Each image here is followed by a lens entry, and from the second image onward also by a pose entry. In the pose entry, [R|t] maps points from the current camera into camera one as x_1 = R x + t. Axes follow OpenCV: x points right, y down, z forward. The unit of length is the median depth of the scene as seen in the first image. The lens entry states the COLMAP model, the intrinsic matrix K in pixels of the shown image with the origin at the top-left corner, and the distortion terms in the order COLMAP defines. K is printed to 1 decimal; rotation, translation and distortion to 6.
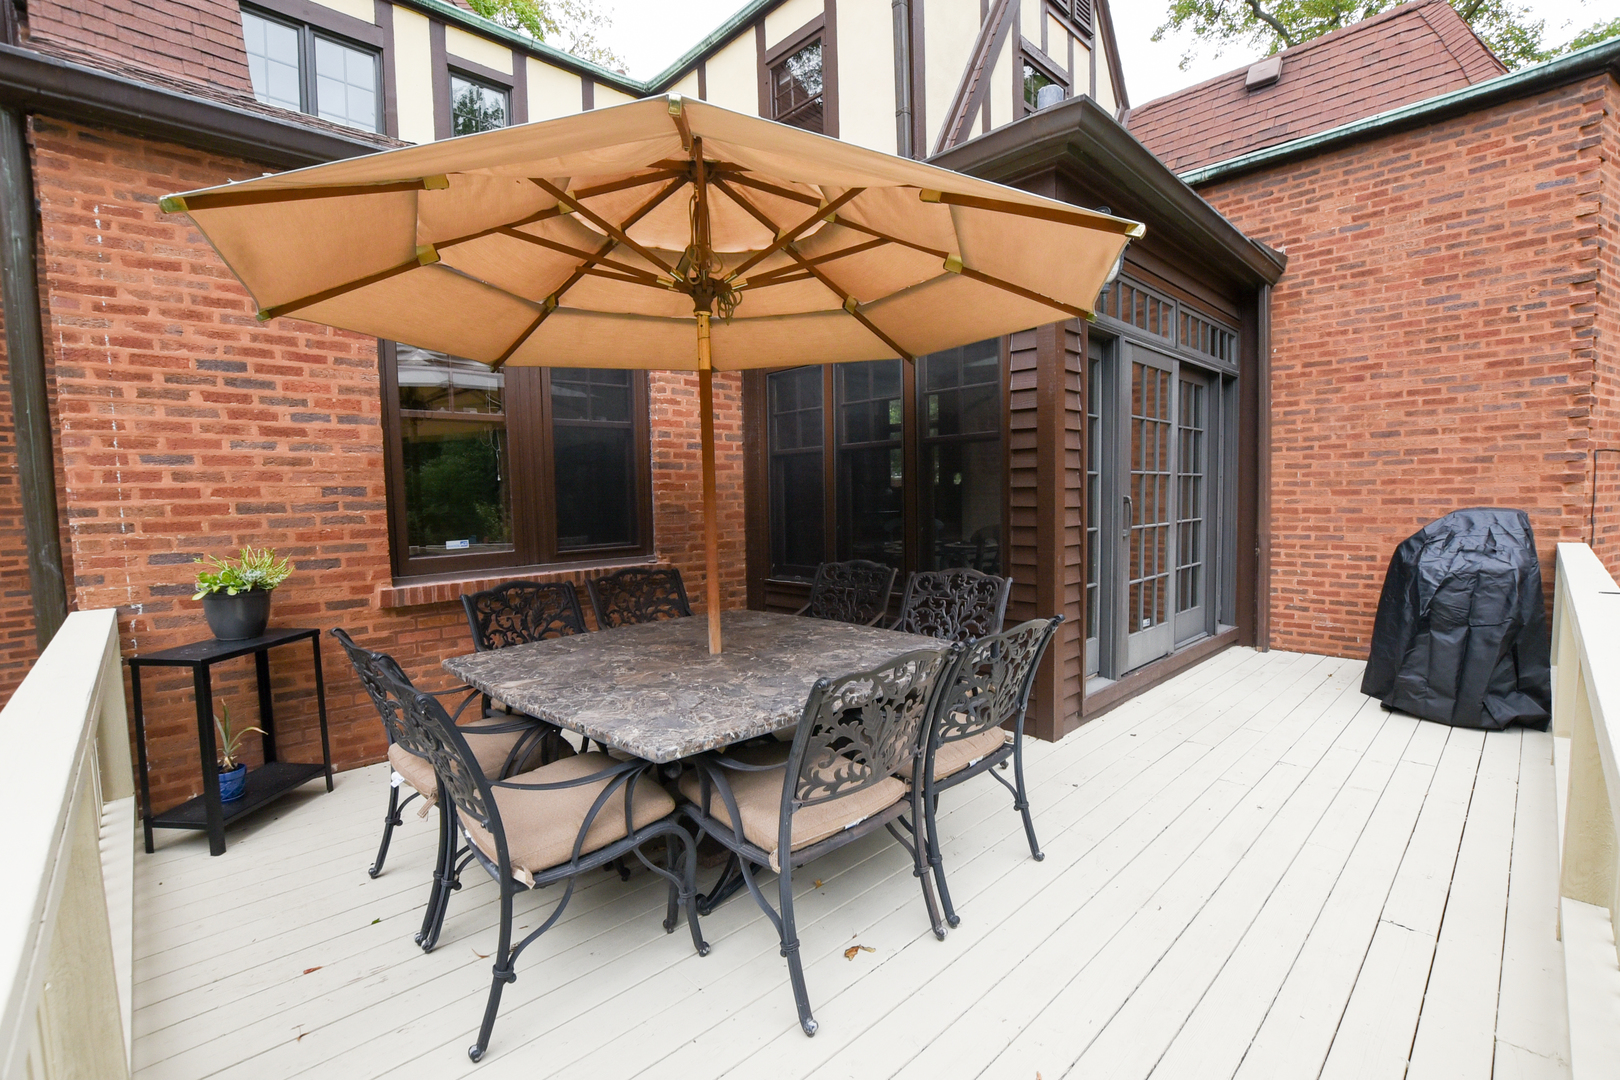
lens RADIAL K [[712.3, 0, 808.8], [0, 712.3, 542.6], [0, 0, 1]] dist [-0.032502, 0.005017]
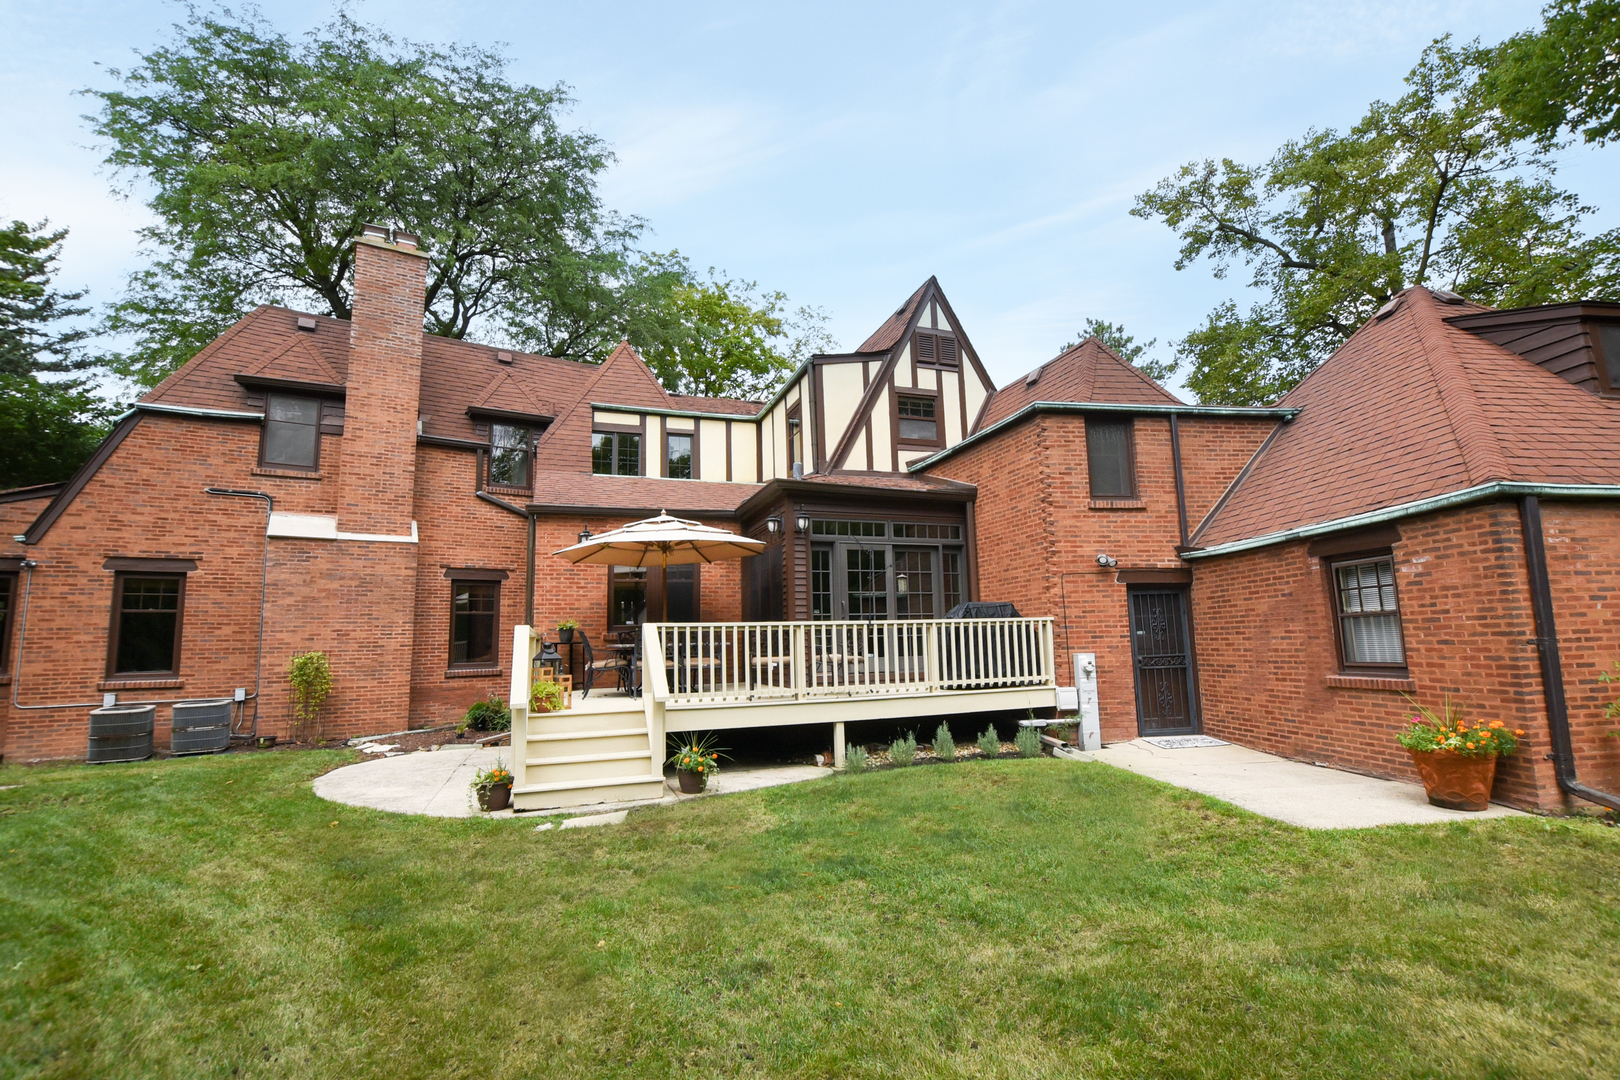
lens RADIAL K [[712.3, 0, 810.9], [0, 712.3, 543.5], [0, 0, 1]] dist [-0.032502, 0.005017]
pose [[0.907861, -0.059529, -0.415023, 1.397757], [-0.023787, 0.980962, -0.192739, 0.223744], [0.418595, 0.184852, 0.889161, -1.357194]]
